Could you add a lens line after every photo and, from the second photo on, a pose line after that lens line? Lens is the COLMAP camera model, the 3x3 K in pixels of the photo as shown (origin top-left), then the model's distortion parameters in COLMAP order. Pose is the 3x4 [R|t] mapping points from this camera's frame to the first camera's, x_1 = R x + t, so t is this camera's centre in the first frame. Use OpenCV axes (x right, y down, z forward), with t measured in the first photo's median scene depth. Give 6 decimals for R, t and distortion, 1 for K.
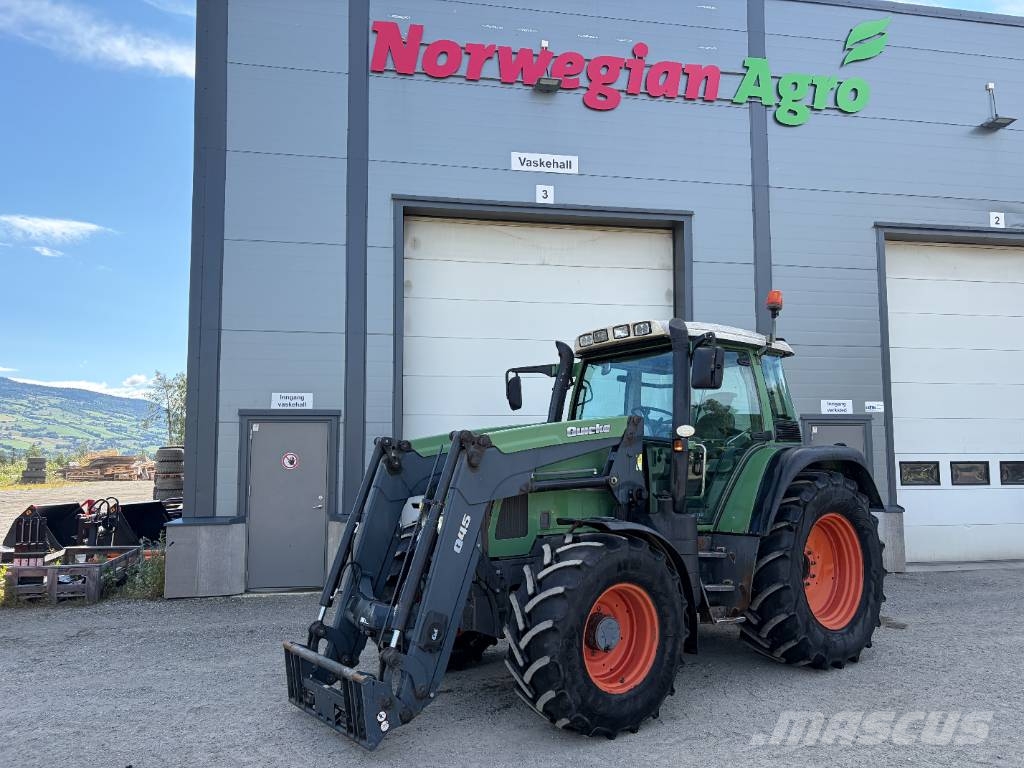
lens RADIAL K [[772.5, 0, 514.5], [0, 772.5, 387.4], [0, 0, 1]] dist [0.050353, -0.054267]
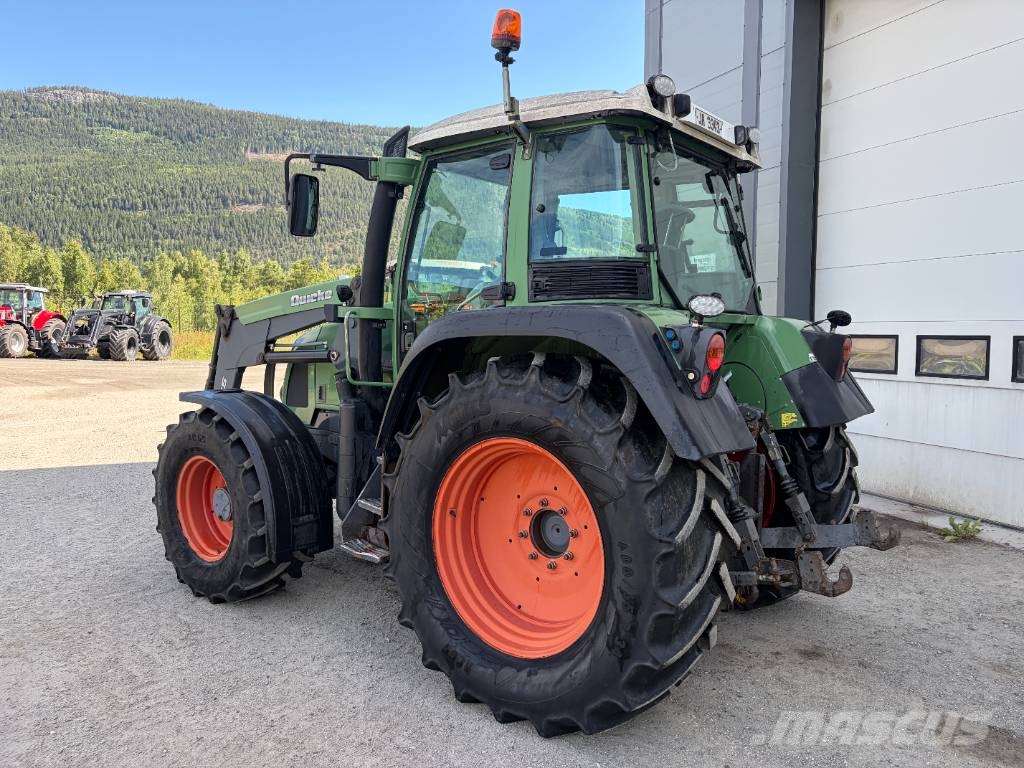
lens RADIAL K [[772.5, 0, 516.9], [0, 772.5, 389.0], [0, 0, 1]] dist [0.050353, -0.054267]
pose [[0.231796, 0.081207, -0.969369, 0.963033], [0.090397, 0.990399, 0.104584, 0.082324], [0.968555, -0.111870, 0.222230, 0.959176]]
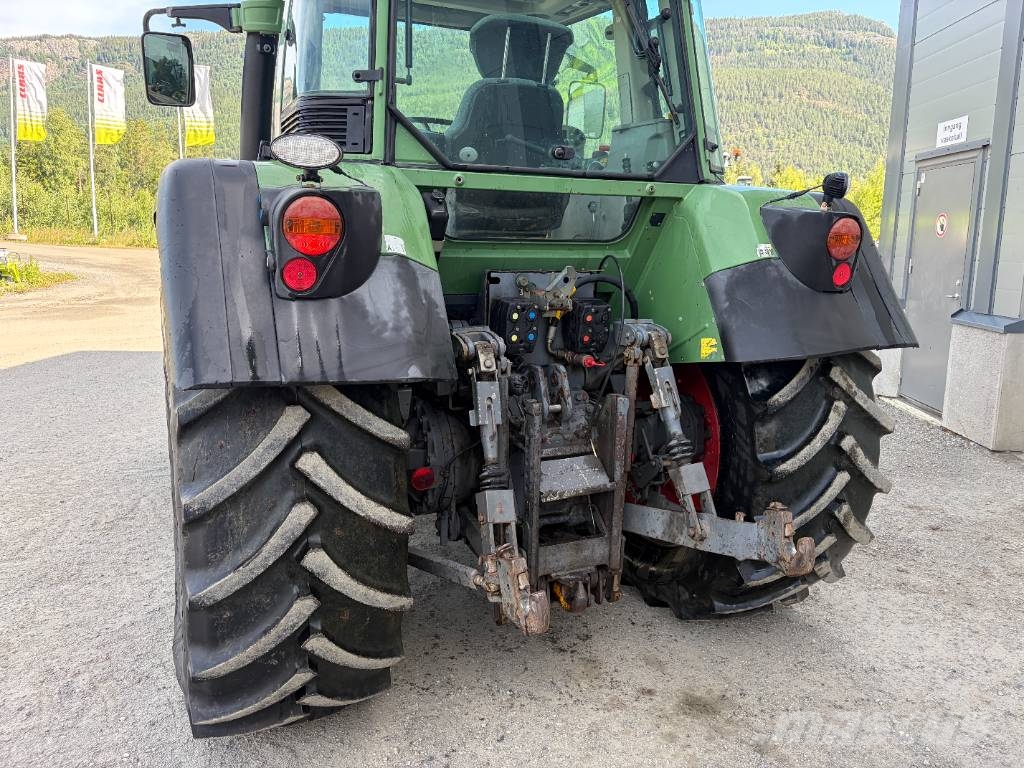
lens RADIAL K [[772.5, 0, 508.6], [0, 772.5, 375.9], [0, 0, 1]] dist [0.050353, -0.054267]
pose [[-0.242425, 0.174194, -0.954404, 0.800108], [0.089576, 0.983566, 0.156764, 0.140606], [0.966026, -0.047489, -0.254044, 1.350827]]
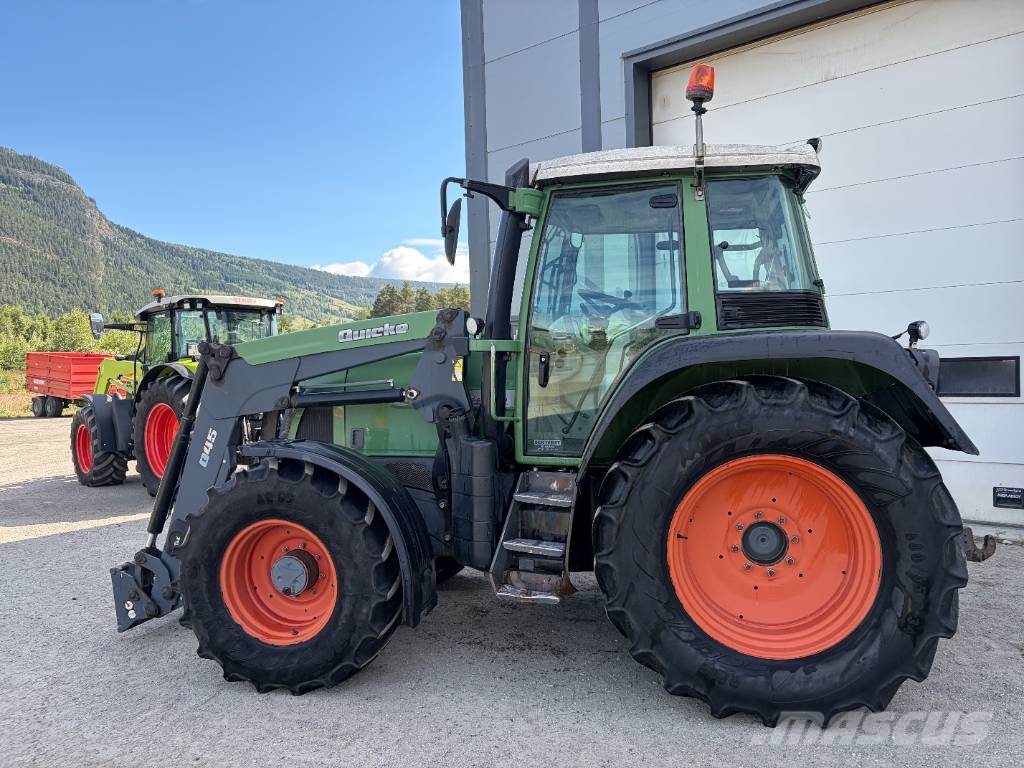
lens RADIAL K [[772.5, 0, 518.3], [0, 772.5, 383.6], [0, 0, 1]] dist [0.050353, -0.054267]
pose [[0.643020, 0.004146, -0.765838, 0.766194], [0.096973, 0.991496, 0.086788, 0.050200], [0.759685, -0.130072, 0.637150, 0.559212]]
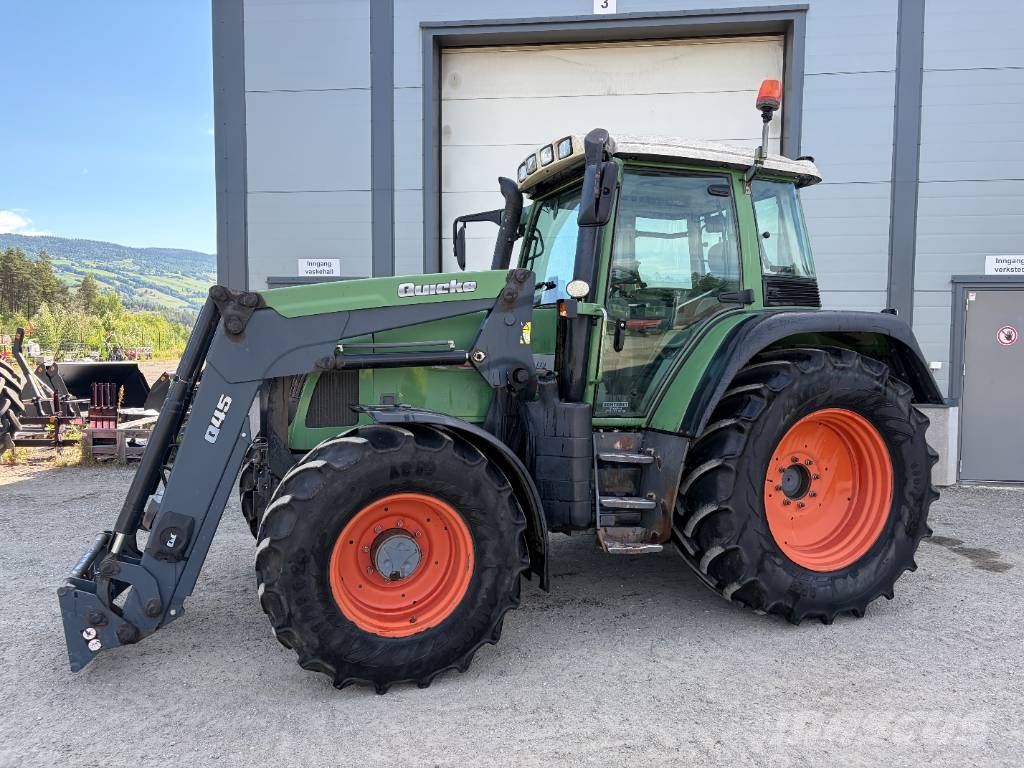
lens RADIAL K [[772.5, 0, 515.4], [0, 772.5, 379.2], [0, 0, 1]] dist [0.050353, -0.054267]
pose [[0.955231, 0.025895, -0.294726, 0.366498], [0.017366, 0.989537, 0.143229, 0.034953], [0.295351, -0.141935, 0.944787, 0.290860]]
